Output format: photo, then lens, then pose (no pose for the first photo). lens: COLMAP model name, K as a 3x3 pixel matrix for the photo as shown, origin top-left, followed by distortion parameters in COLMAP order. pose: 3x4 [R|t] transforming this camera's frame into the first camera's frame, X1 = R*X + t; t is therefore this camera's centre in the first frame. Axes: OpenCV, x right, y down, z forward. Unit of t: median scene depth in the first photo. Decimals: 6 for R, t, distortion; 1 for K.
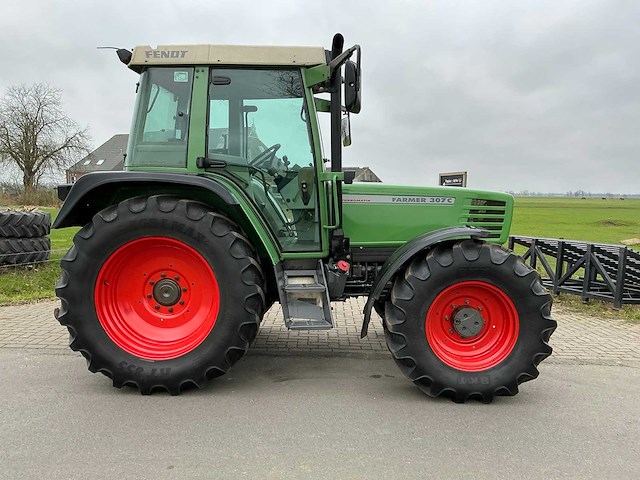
lens RADIAL K [[528.2, 0, 319.0], [0, 528.2, 241.4], [0, 0, 1]] dist [0.123990, -0.242229]
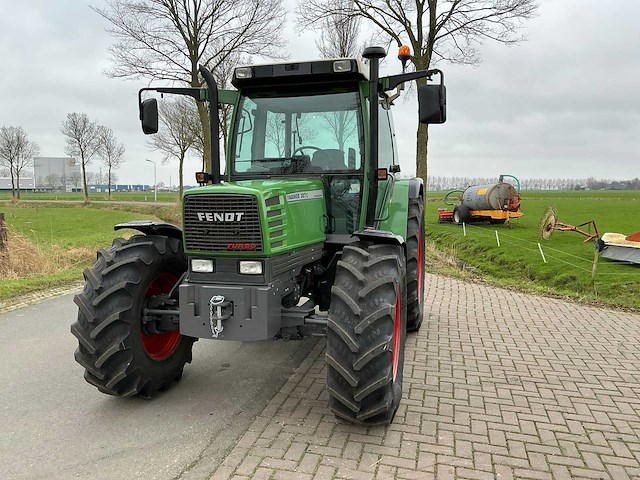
lens RADIAL K [[528.2, 0, 319.0], [0, 528.2, 241.4], [0, 0, 1]] dist [0.123990, -0.242229]
pose [[-0.223014, 0.079068, -0.971603, 0.880997], [-0.088769, 0.990917, 0.101015, -0.091679], [0.970765, 0.108776, -0.213970, 1.138115]]
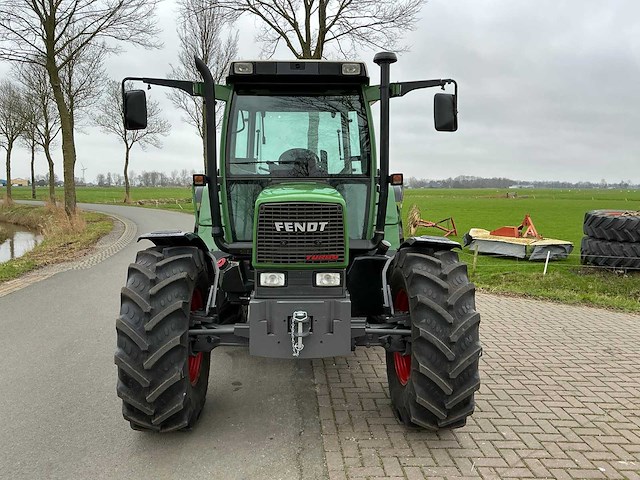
lens RADIAL K [[528.2, 0, 319.0], [0, 528.2, 241.4], [0, 0, 1]] dist [0.123990, -0.242229]
pose [[0.069418, 0.087492, -0.993744, 0.878060], [-0.094096, 0.992280, 0.080790, -0.079908], [0.993140, 0.087899, 0.077115, 0.869696]]
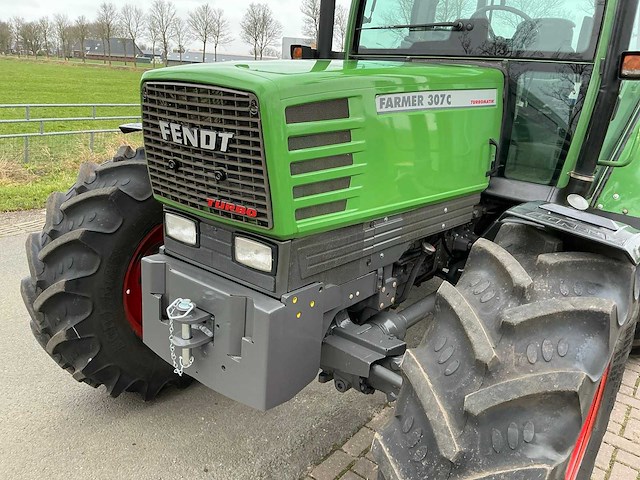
lens RADIAL K [[528.2, 0, 319.0], [0, 528.2, 241.4], [0, 0, 1]] dist [0.123990, -0.242229]
pose [[-0.600657, 0.188692, -0.776921, 0.495630], [-0.145773, 0.929614, 0.338478, -0.100348], [0.786105, 0.316563, -0.530873, 1.109010]]
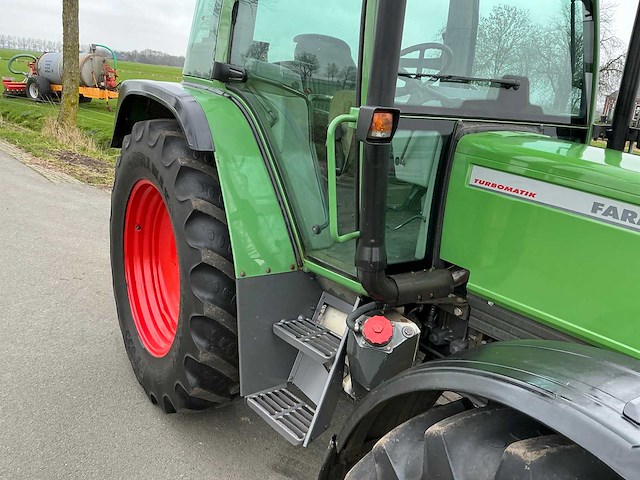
lens RADIAL K [[528.2, 0, 319.0], [0, 528.2, 241.4], [0, 0, 1]] dist [0.123990, -0.242229]
pose [[0.584857, 0.277556, -0.762171, 0.258912], [-0.172665, 0.960699, 0.217358, -0.086342], [0.792546, 0.004477, 0.609796, 0.543364]]
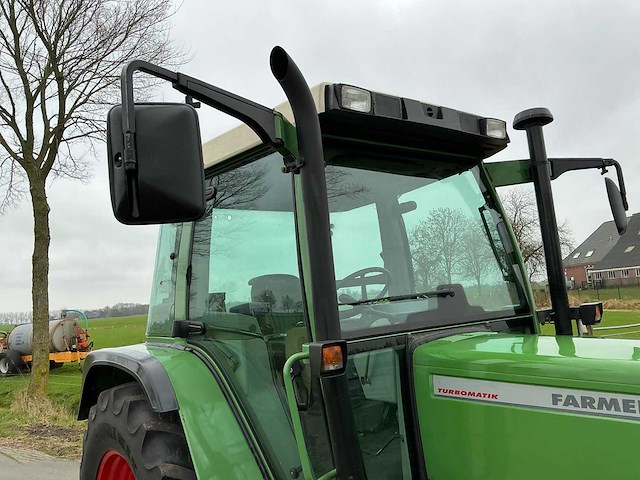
lens RADIAL K [[528.2, 0, 319.0], [0, 528.2, 241.4], [0, 0, 1]] dist [0.123990, -0.242229]
pose [[0.629797, -0.146248, -0.762868, 0.276579], [0.013035, 0.983967, -0.177873, -0.101653], [0.776651, 0.102080, 0.621605, 0.545276]]
